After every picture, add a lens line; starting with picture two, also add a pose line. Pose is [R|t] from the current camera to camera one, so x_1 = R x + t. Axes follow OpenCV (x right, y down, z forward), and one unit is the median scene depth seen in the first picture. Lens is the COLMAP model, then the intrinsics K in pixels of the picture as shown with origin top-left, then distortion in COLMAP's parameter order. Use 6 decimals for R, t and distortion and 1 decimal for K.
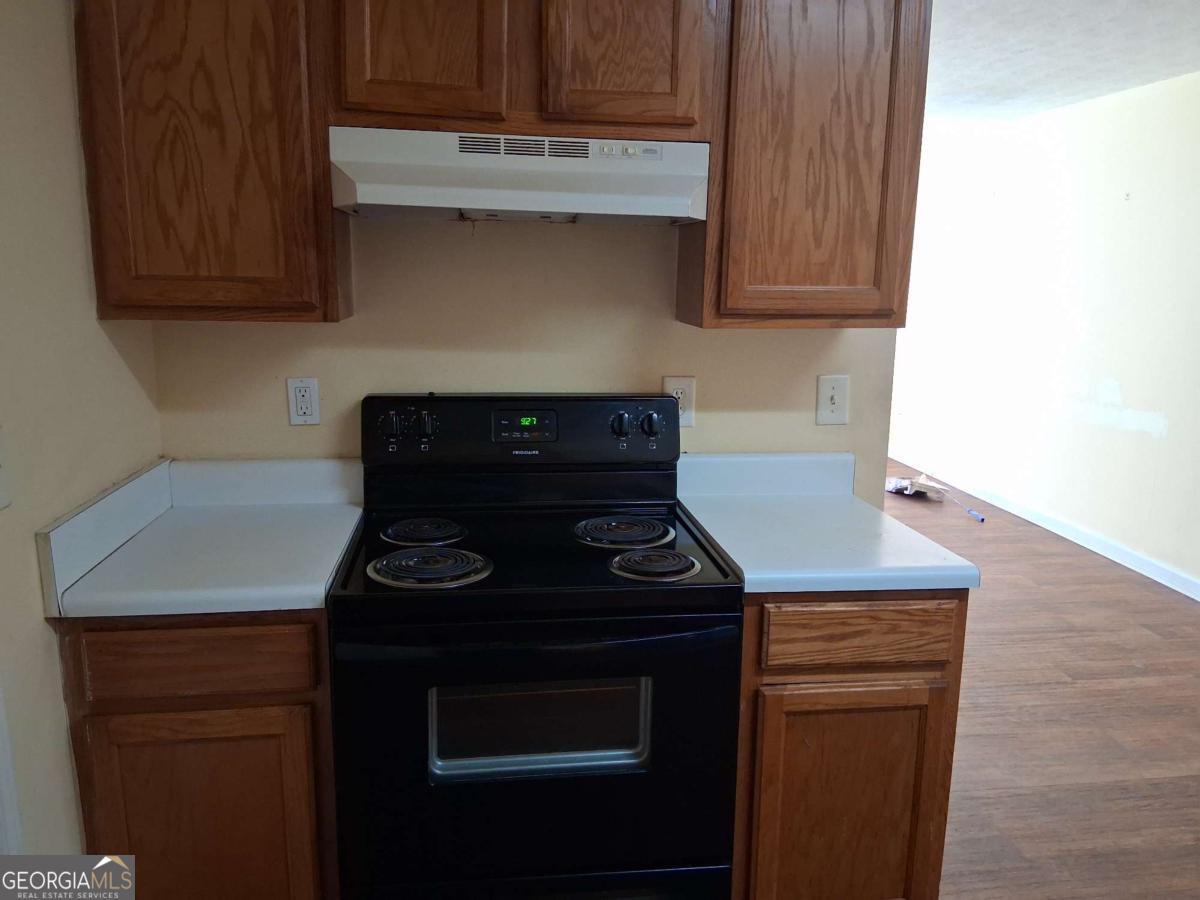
lens RADIAL K [[902.5, 0, 600.0], [0, 902.5, 450.0], [0, 0, 1]] dist [0.118010, -0.194194]
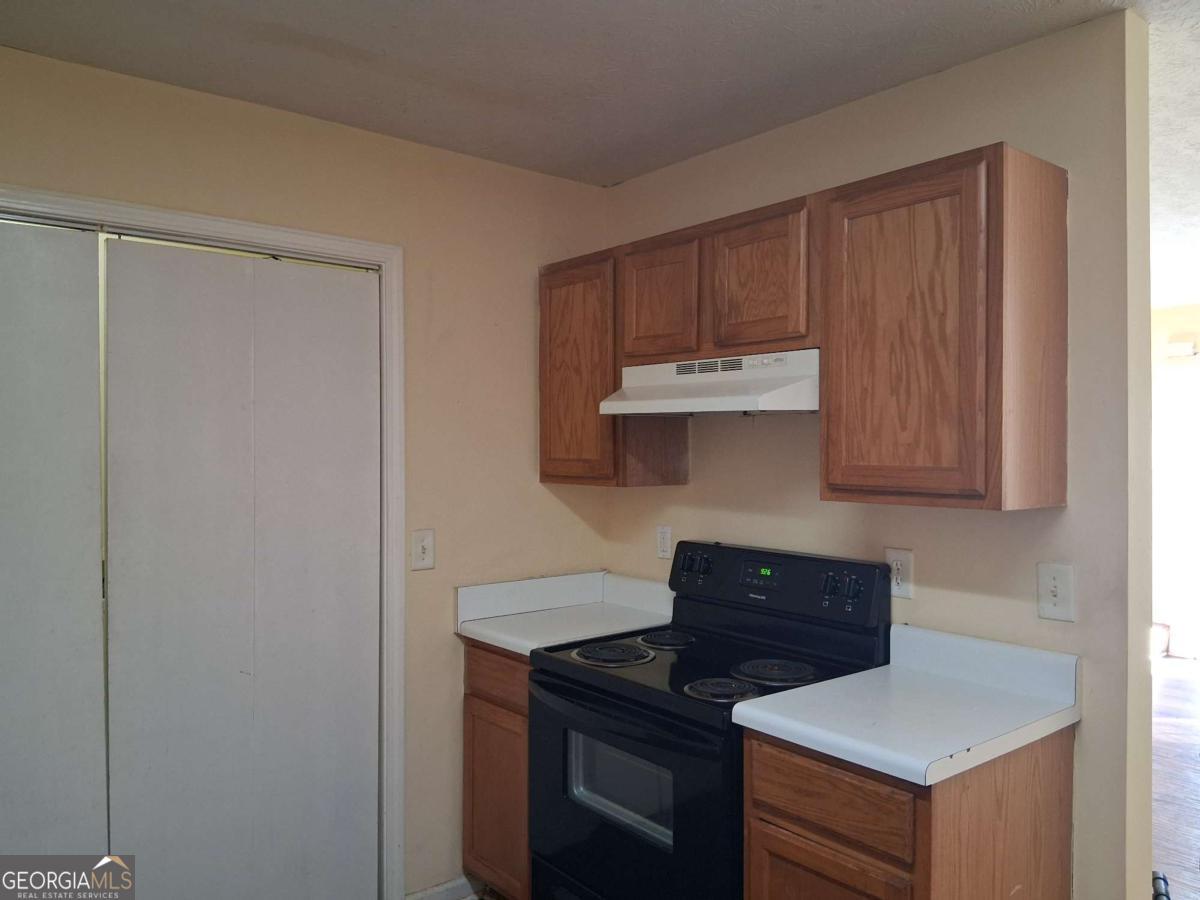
lens RADIAL K [[902.5, 0, 600.0], [0, 902.5, 450.0], [0, 0, 1]] dist [0.118010, -0.194194]
pose [[0.517709, -0.010389, -0.855494, 0.994318], [-0.155780, 0.982066, -0.106198, -0.032804], [0.841255, 0.188248, 0.506806, 0.177442]]
